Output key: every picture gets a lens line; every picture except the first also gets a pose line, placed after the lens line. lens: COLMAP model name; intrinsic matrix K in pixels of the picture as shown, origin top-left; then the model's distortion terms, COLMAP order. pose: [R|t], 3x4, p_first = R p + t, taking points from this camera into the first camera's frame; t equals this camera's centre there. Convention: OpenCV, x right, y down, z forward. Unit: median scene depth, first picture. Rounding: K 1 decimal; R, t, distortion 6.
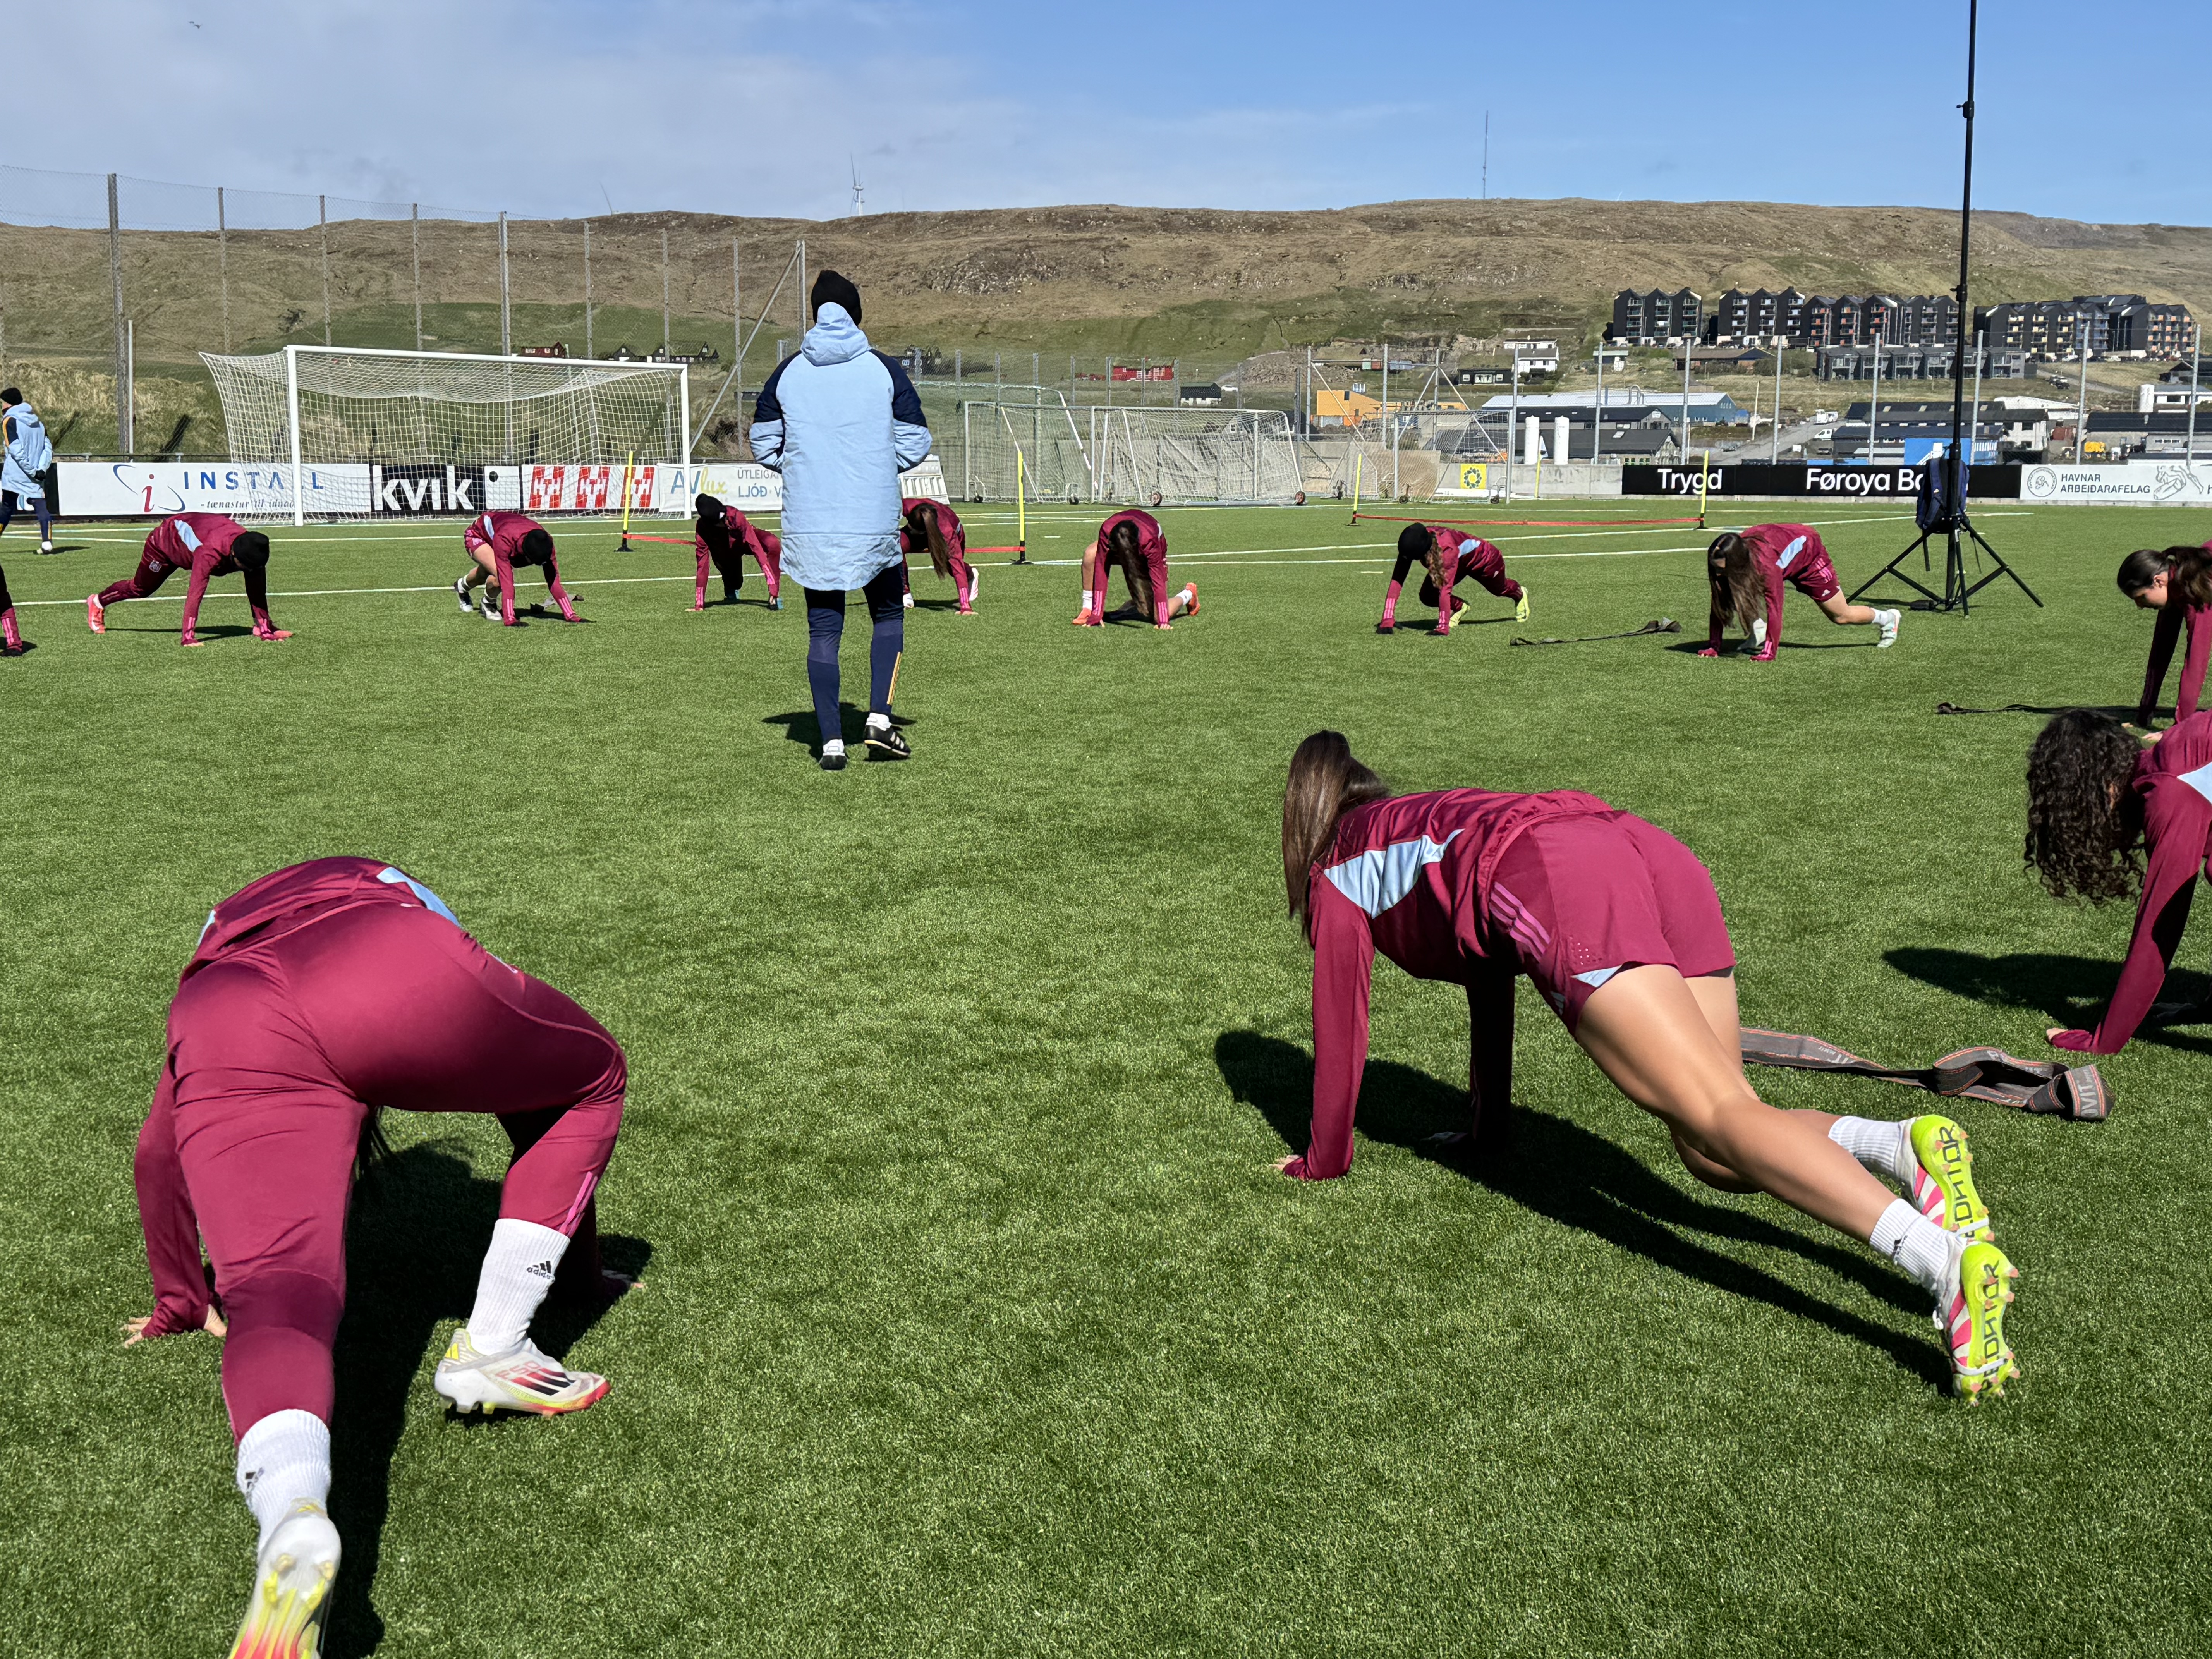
lens RADIAL K [[2709.4, 0, 1105.8], [0, 2709.4, 830.0], [0, 0, 1]] dist [-0.052575, 0.000000]
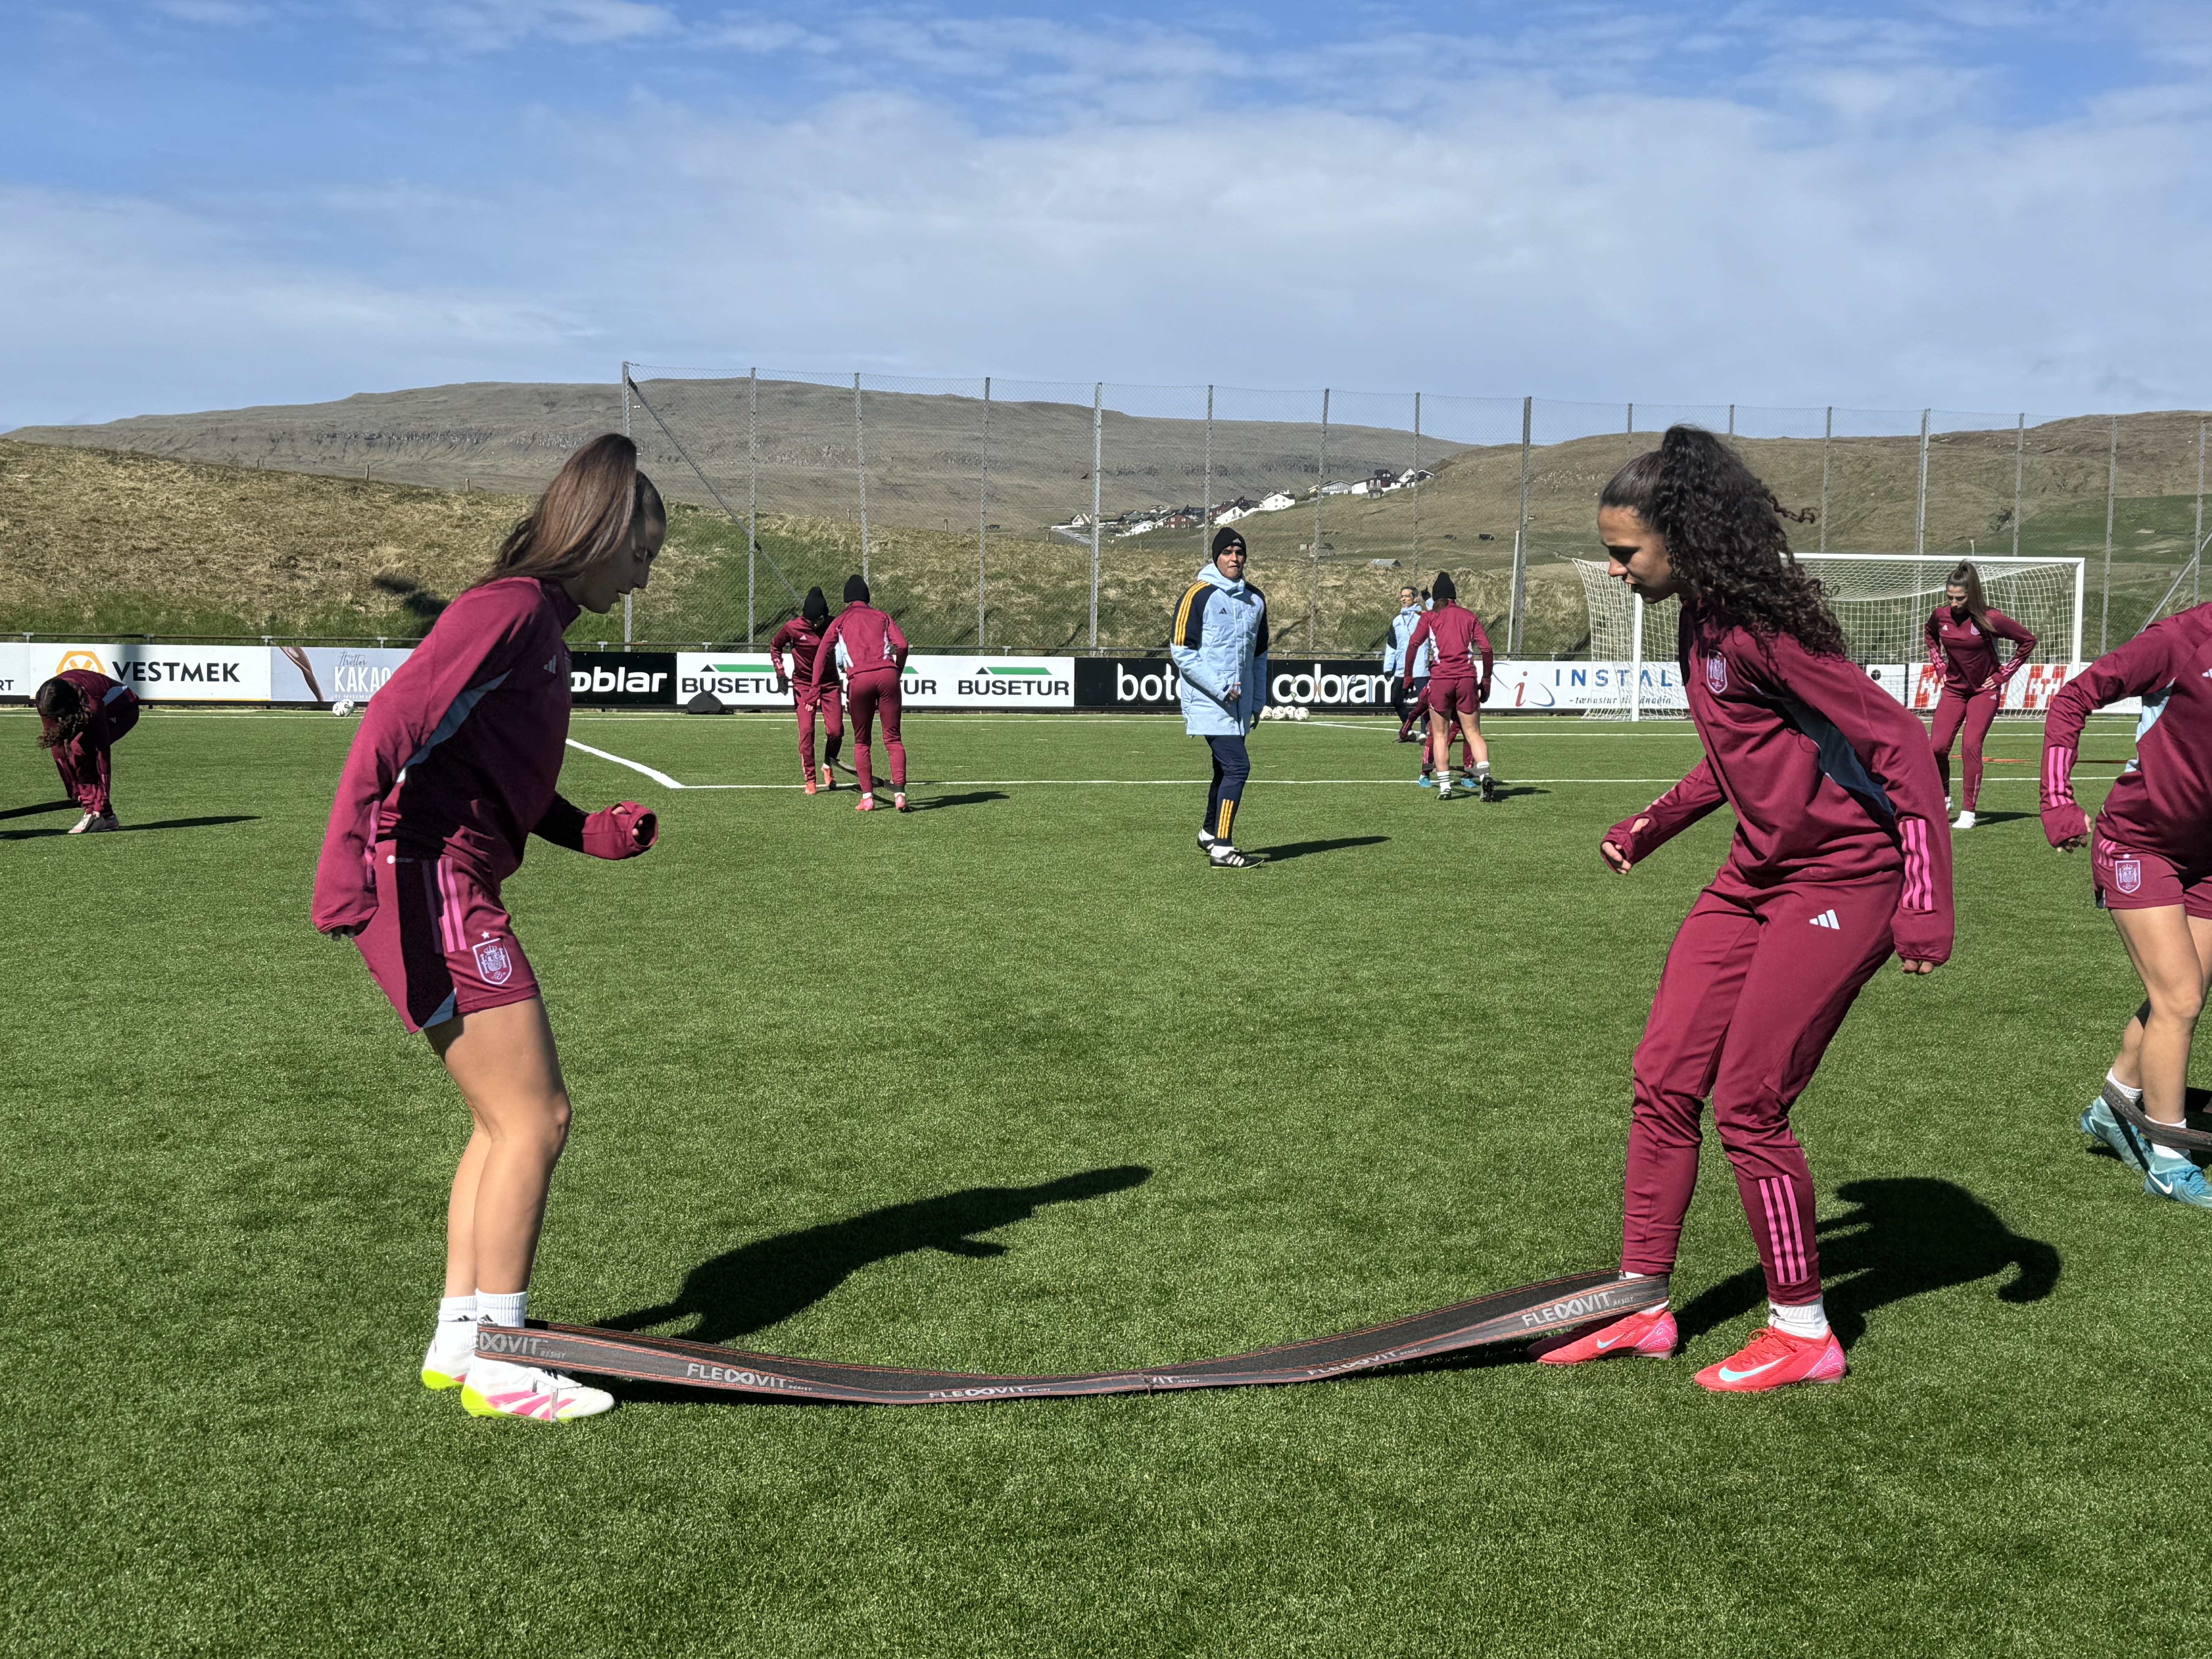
lens RADIAL K [[2709.4, 0, 1106.3], [0, 2709.4, 829.7], [0, 0, 1]] dist [-0.052575, 0.000000]
pose [[0.739056, 0.036701, -0.672644, 0.217062], [-0.085640, 0.995532, -0.039777, -0.010642], [0.668178, 0.087003, 0.738897, 0.083571]]
